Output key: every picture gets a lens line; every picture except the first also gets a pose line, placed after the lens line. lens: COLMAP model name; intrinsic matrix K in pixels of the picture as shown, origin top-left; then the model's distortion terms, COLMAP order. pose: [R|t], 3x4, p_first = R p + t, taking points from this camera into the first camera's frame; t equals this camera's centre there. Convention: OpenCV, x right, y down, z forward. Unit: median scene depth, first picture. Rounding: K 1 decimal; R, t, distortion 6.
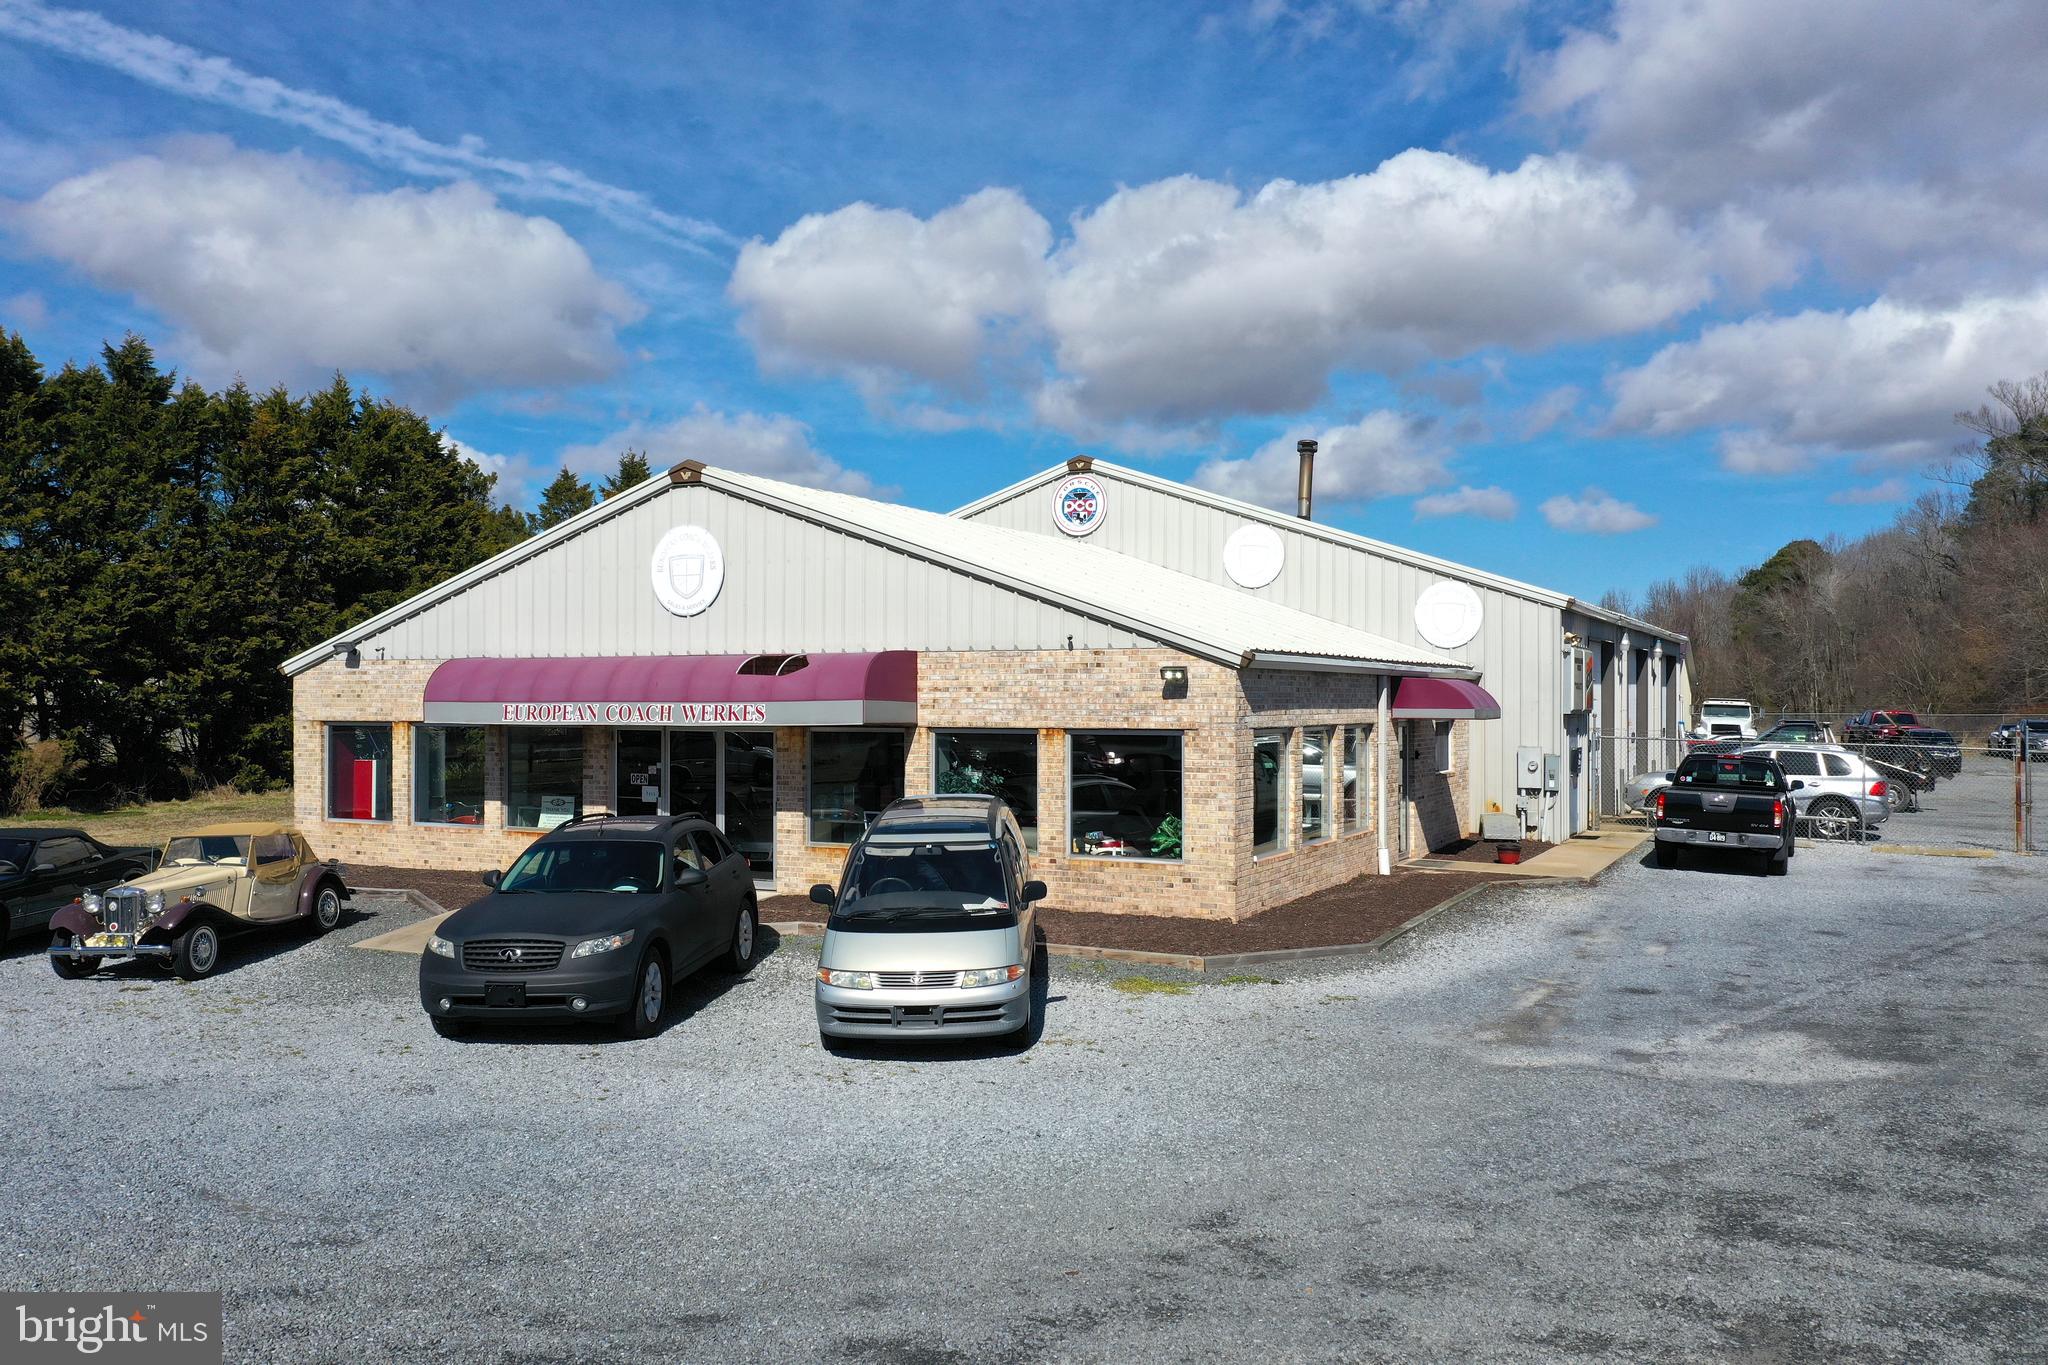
lens RADIAL K [[1626.2, 0, 1027.4], [0, 1626.2, 684.2], [0, 0, 1]] dist [0.000453, -0.000699]
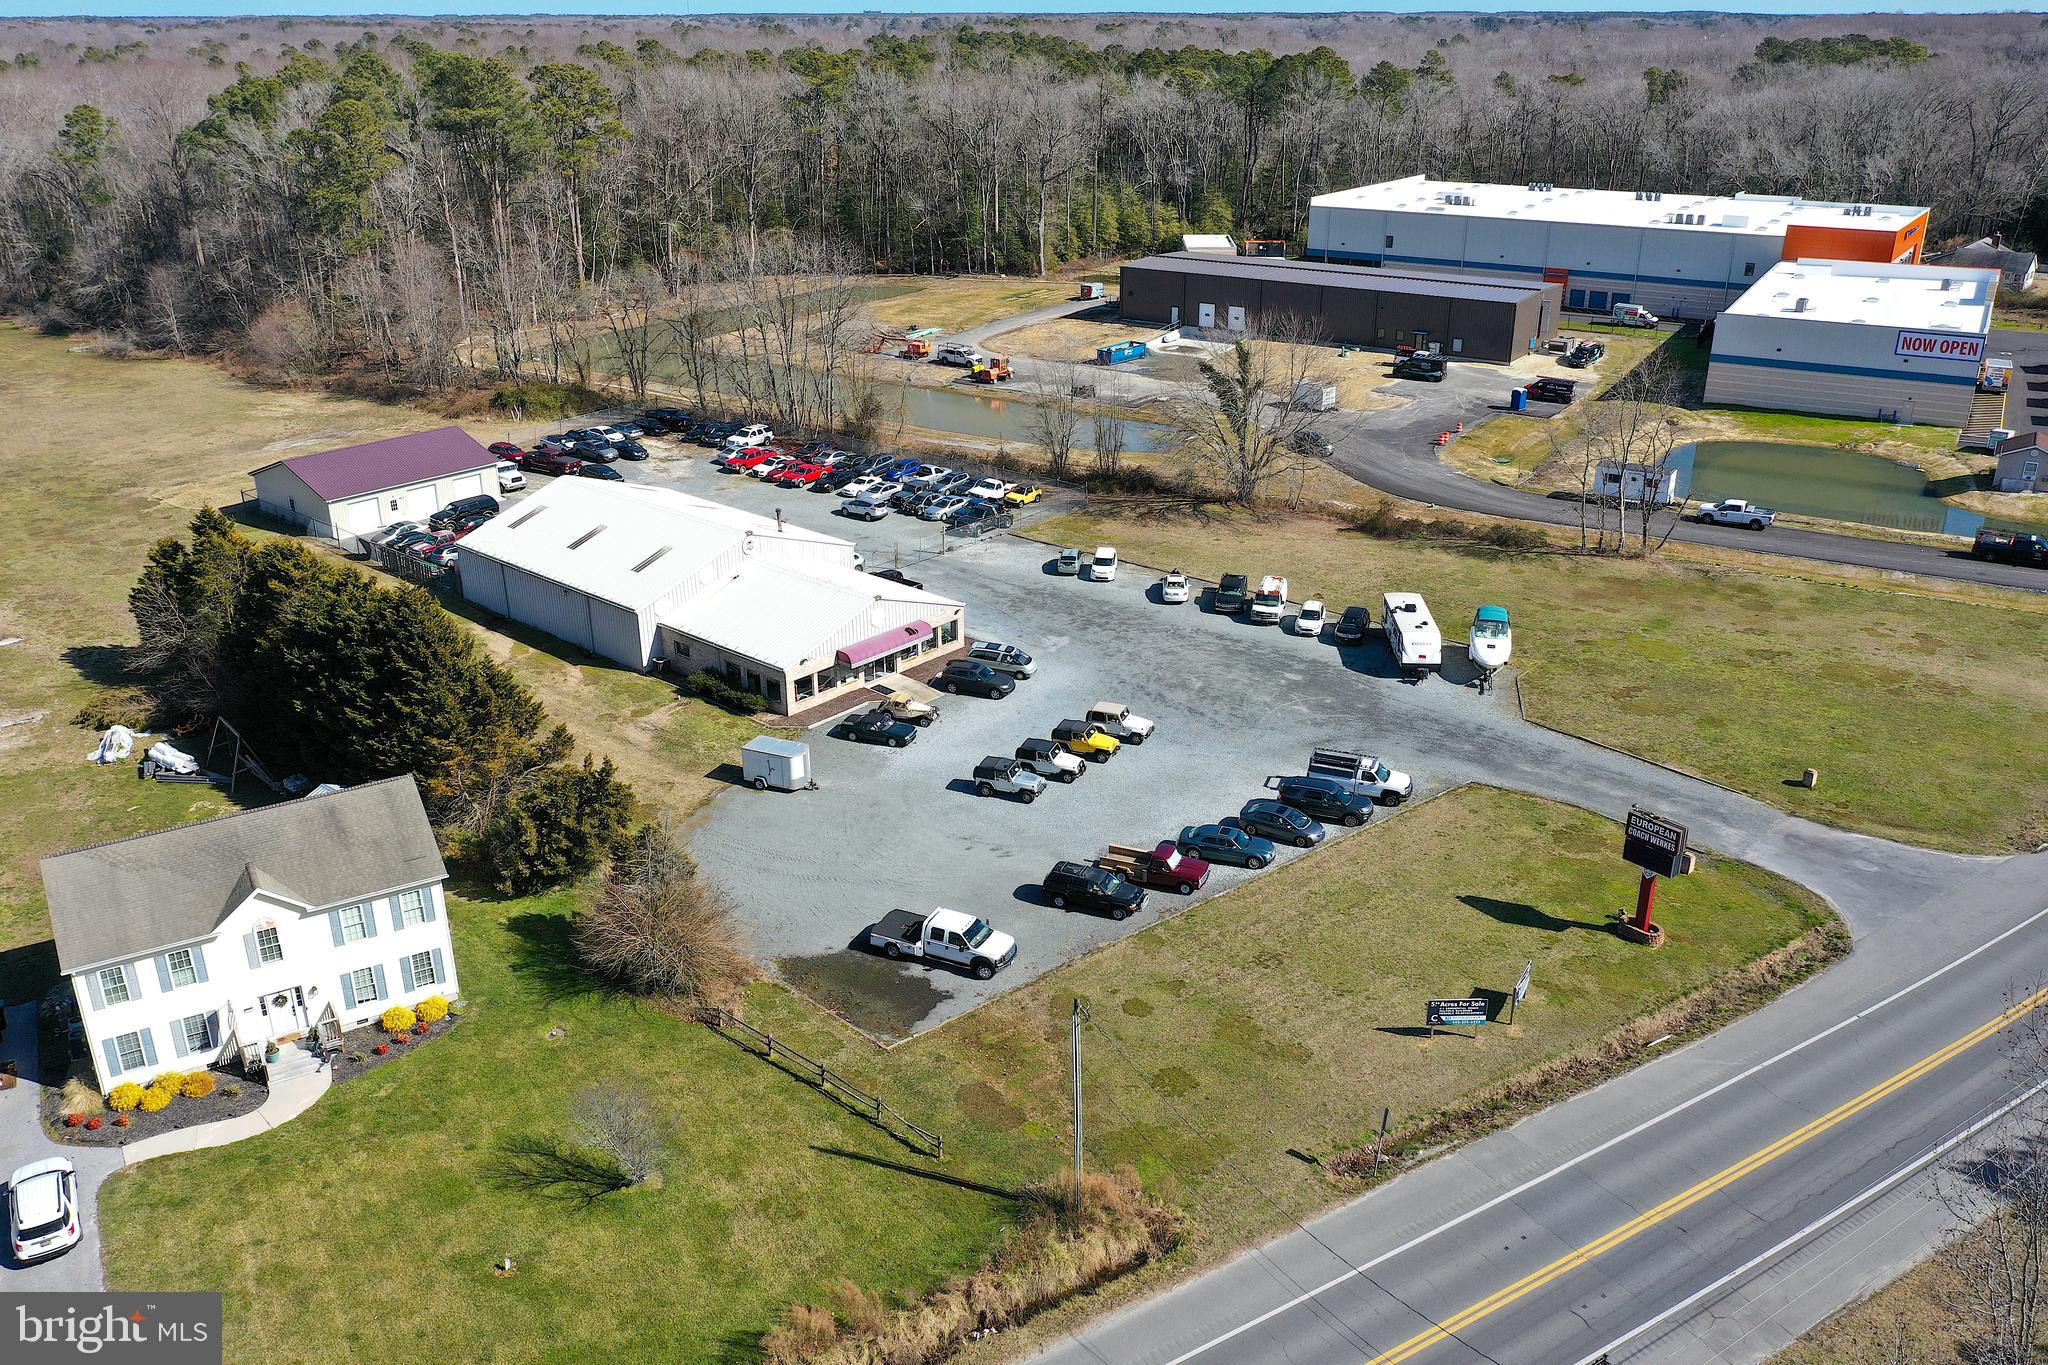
lens RADIAL K [[1626.2, 0, 1027.4], [0, 1626.2, 684.2], [0, 0, 1]] dist [0.000453, -0.000699]
pose [[0.250895, -0.371843, 0.893747, -3.953622], [-0.004418, 0.922830, 0.385183, -1.540720], [-0.968004, -0.100589, 0.229891, -0.463946]]
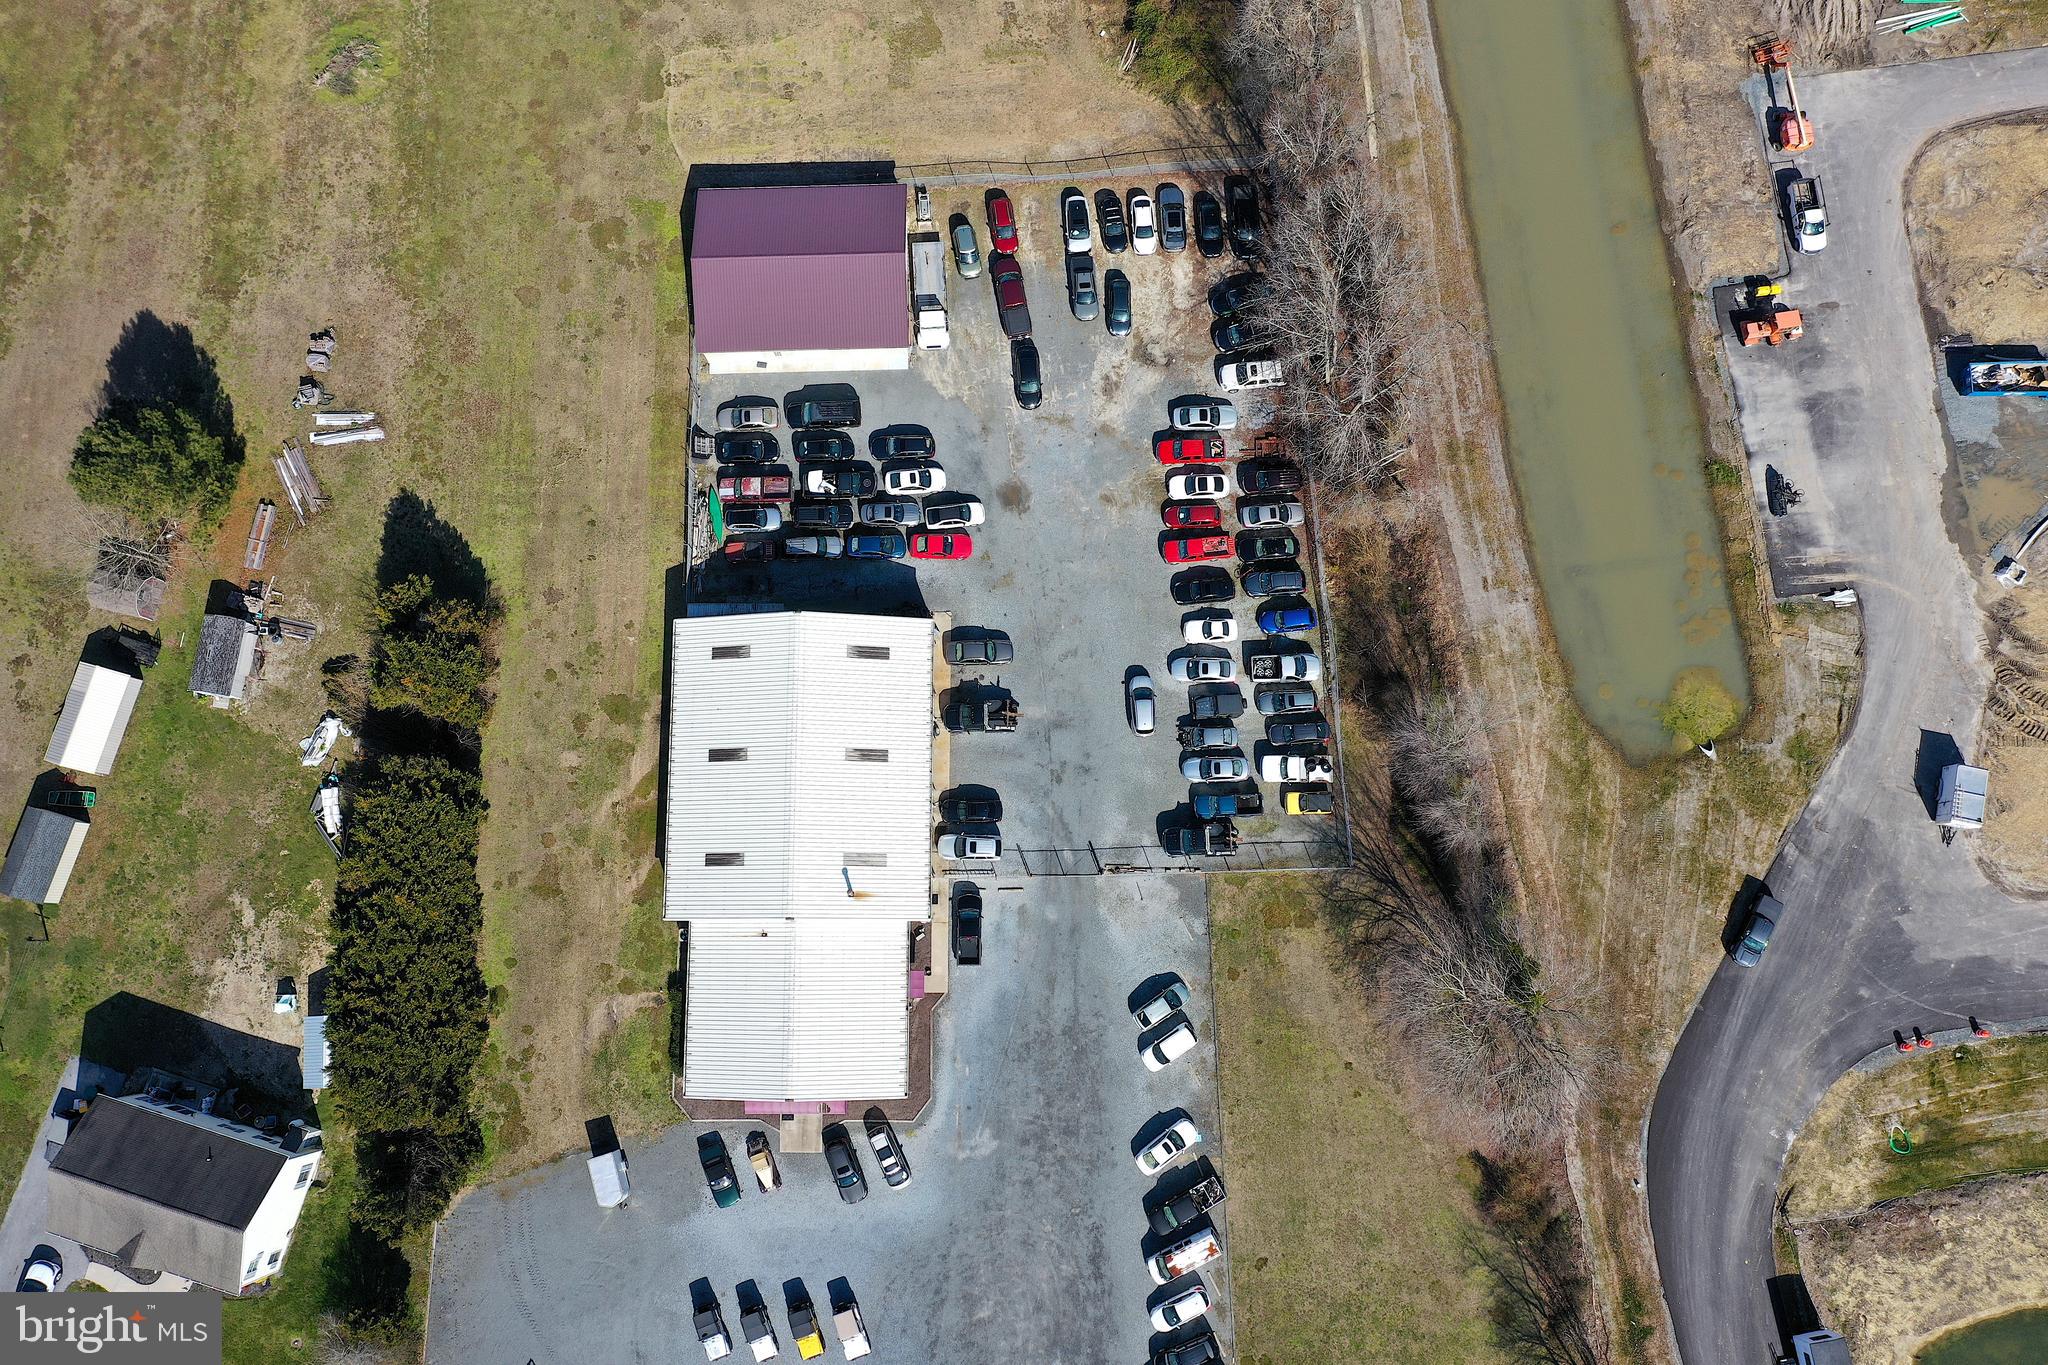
lens RADIAL K [[1608.7, 0, 1015.2], [0, 1608.7, 680.0], [0, 0, 1]] dist [-0.000397, -0.001025]
pose [[0.891707, -0.449173, 0.055702, 0.671476], [0.013075, 0.148580, 0.988814, -4.845160], [-0.452425, -0.881004, 0.138363, 1.038800]]
